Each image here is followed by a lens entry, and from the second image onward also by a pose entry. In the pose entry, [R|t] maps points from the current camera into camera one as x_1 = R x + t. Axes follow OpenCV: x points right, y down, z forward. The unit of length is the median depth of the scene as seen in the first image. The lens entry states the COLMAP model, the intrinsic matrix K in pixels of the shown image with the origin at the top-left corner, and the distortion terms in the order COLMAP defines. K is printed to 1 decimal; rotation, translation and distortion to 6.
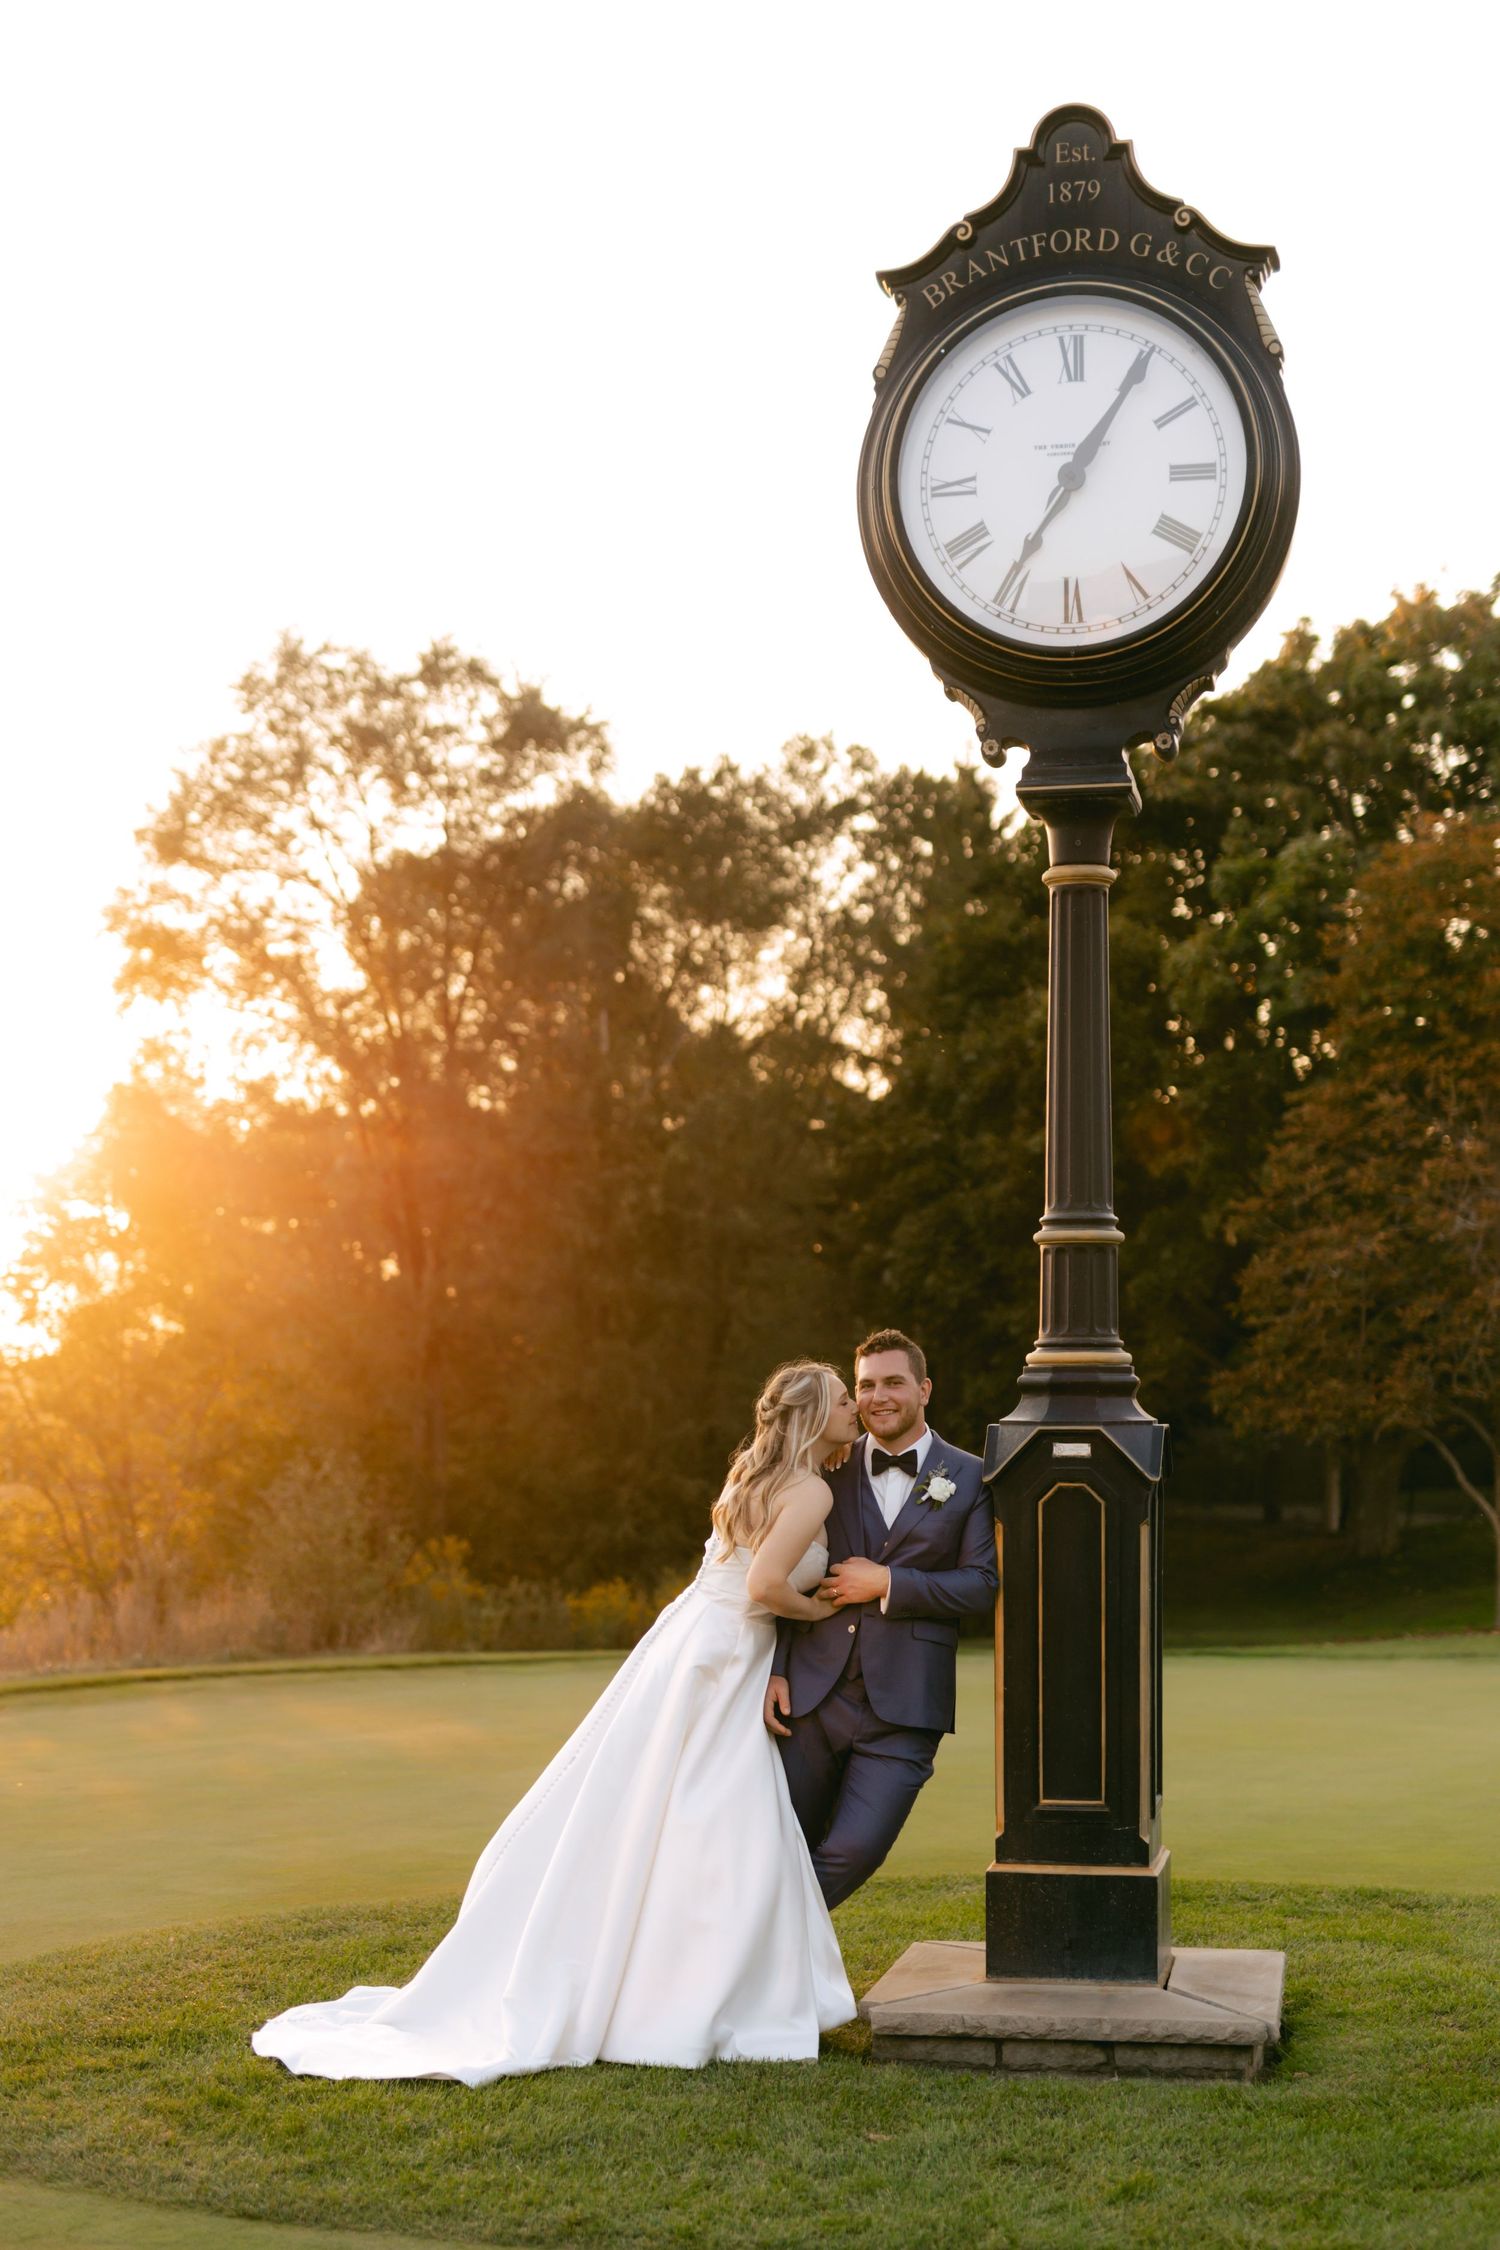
lens RADIAL K [[3153.6, 0, 825.7], [0, 3153.6, 1429.6], [0, 0, 1]] dist [0.033831, 0.000000]
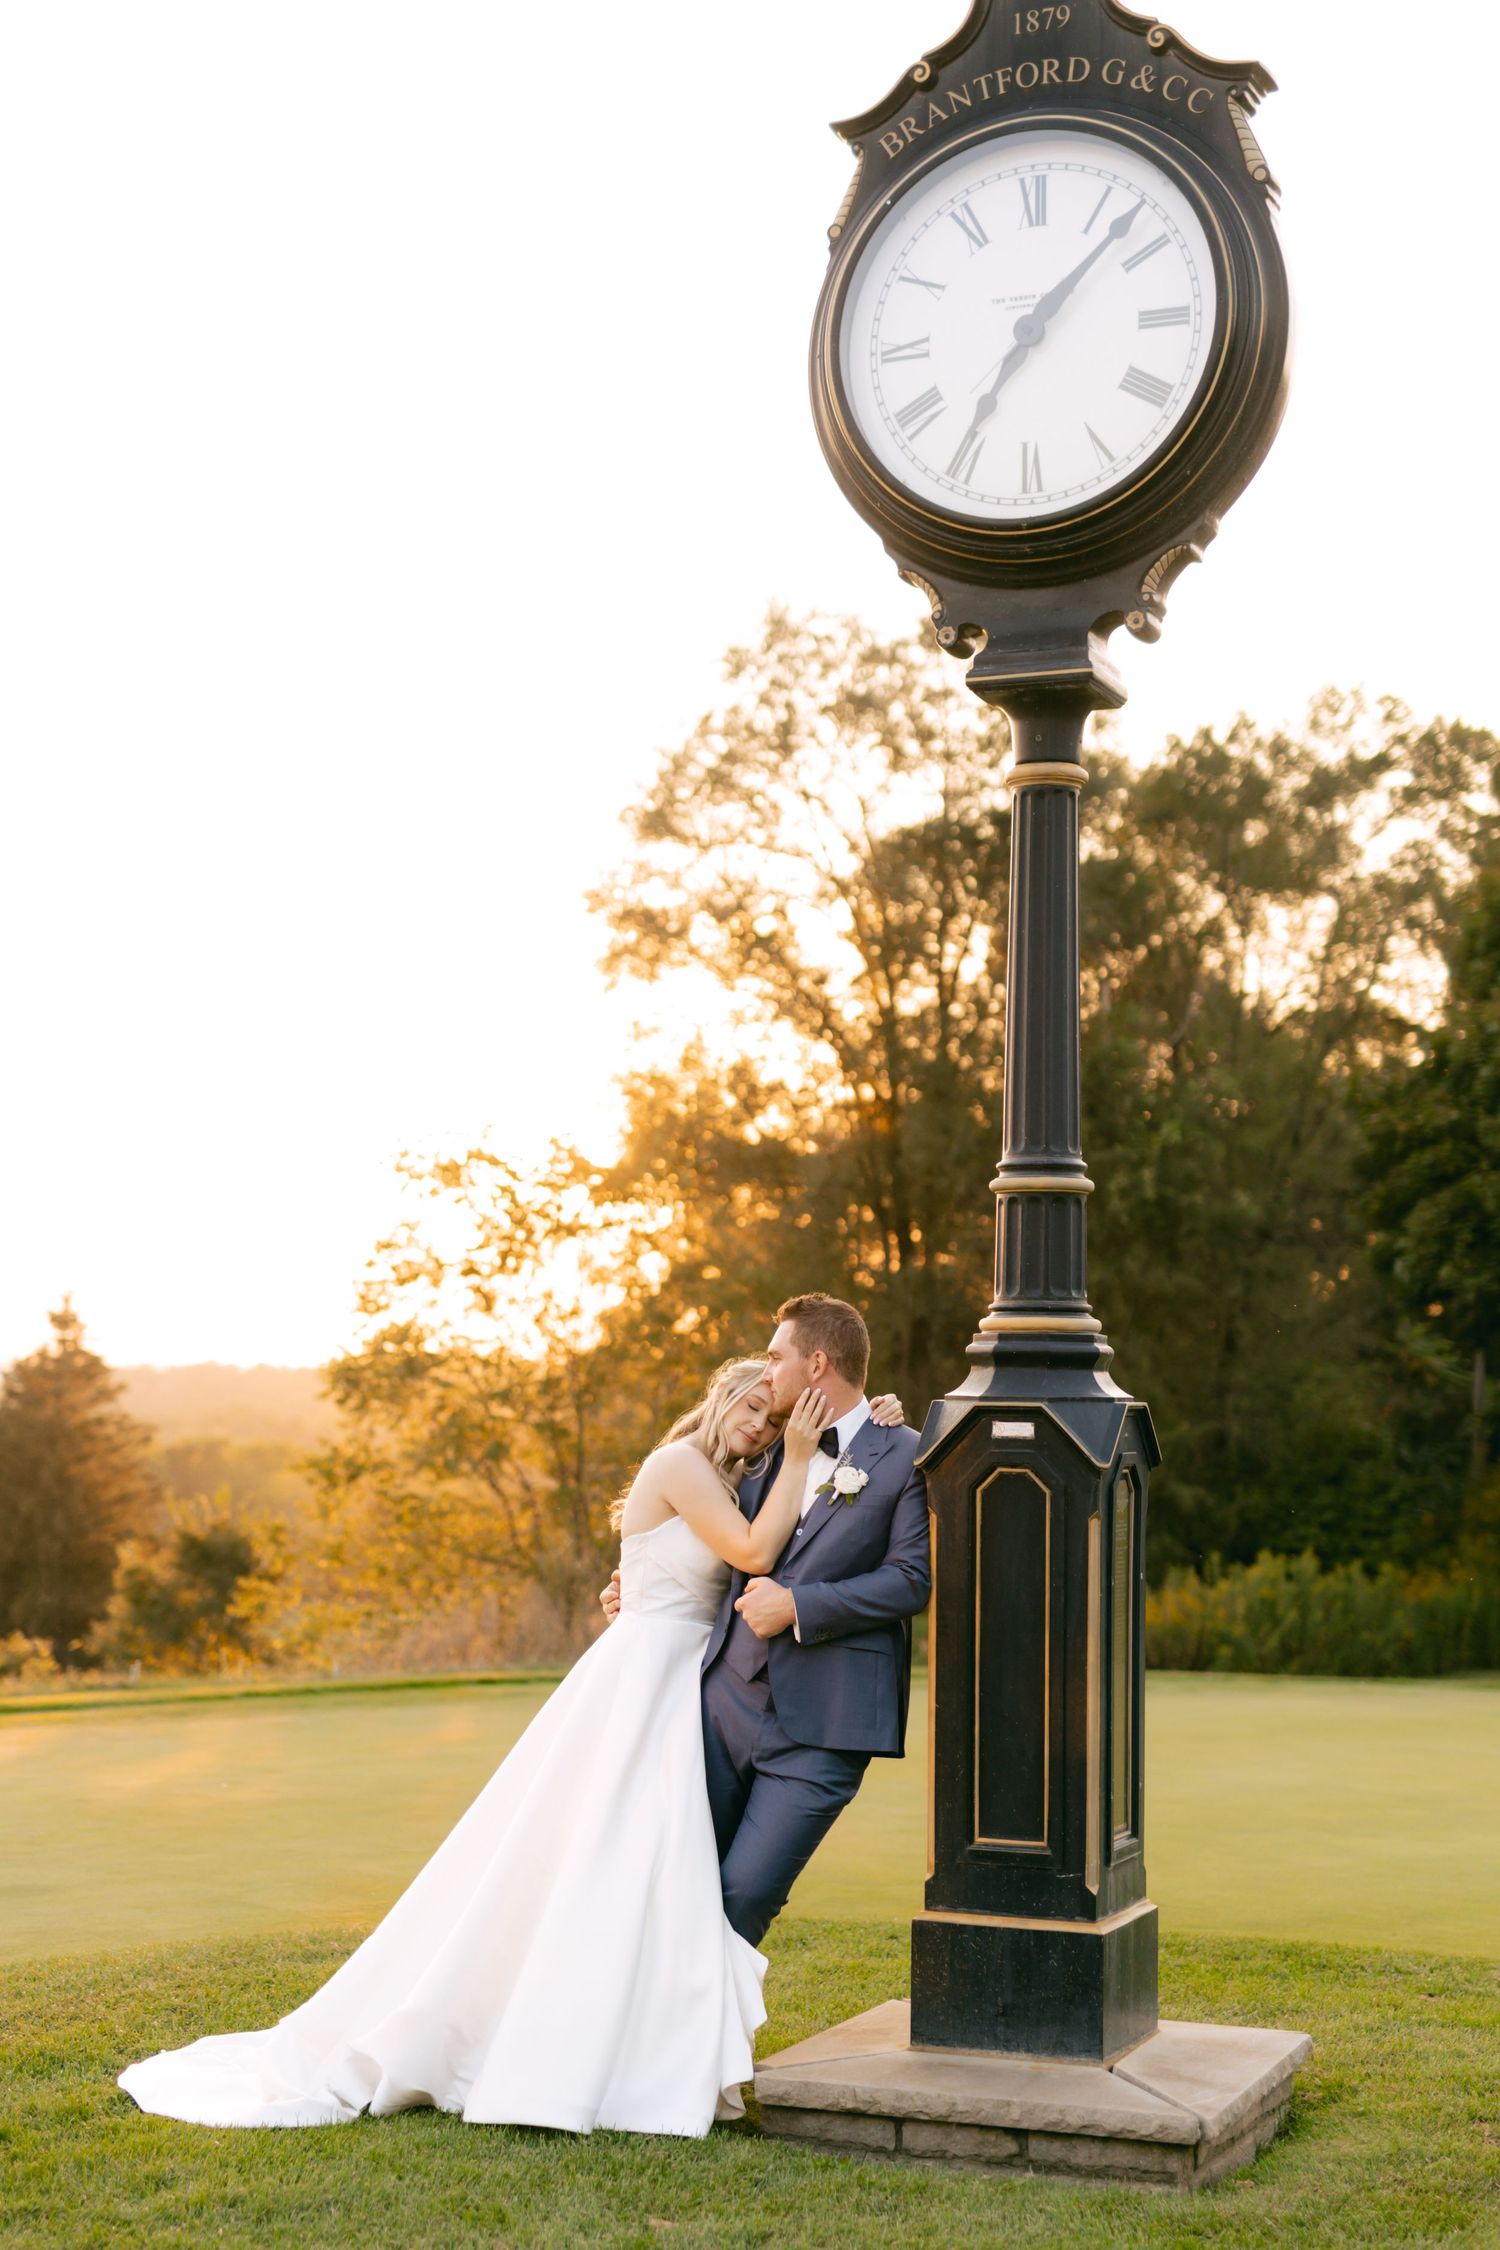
lens RADIAL K [[3341.3, 0, 691.9], [0, 3341.3, 1190.3], [0, 0, 1]] dist [0.039209, 0.000000]
pose [[0.976478, -0.000875, -0.215613, 0.184996], [-0.014827, 0.997352, -0.071195, 0.007376], [0.215105, 0.072717, 0.973880, 0.080644]]
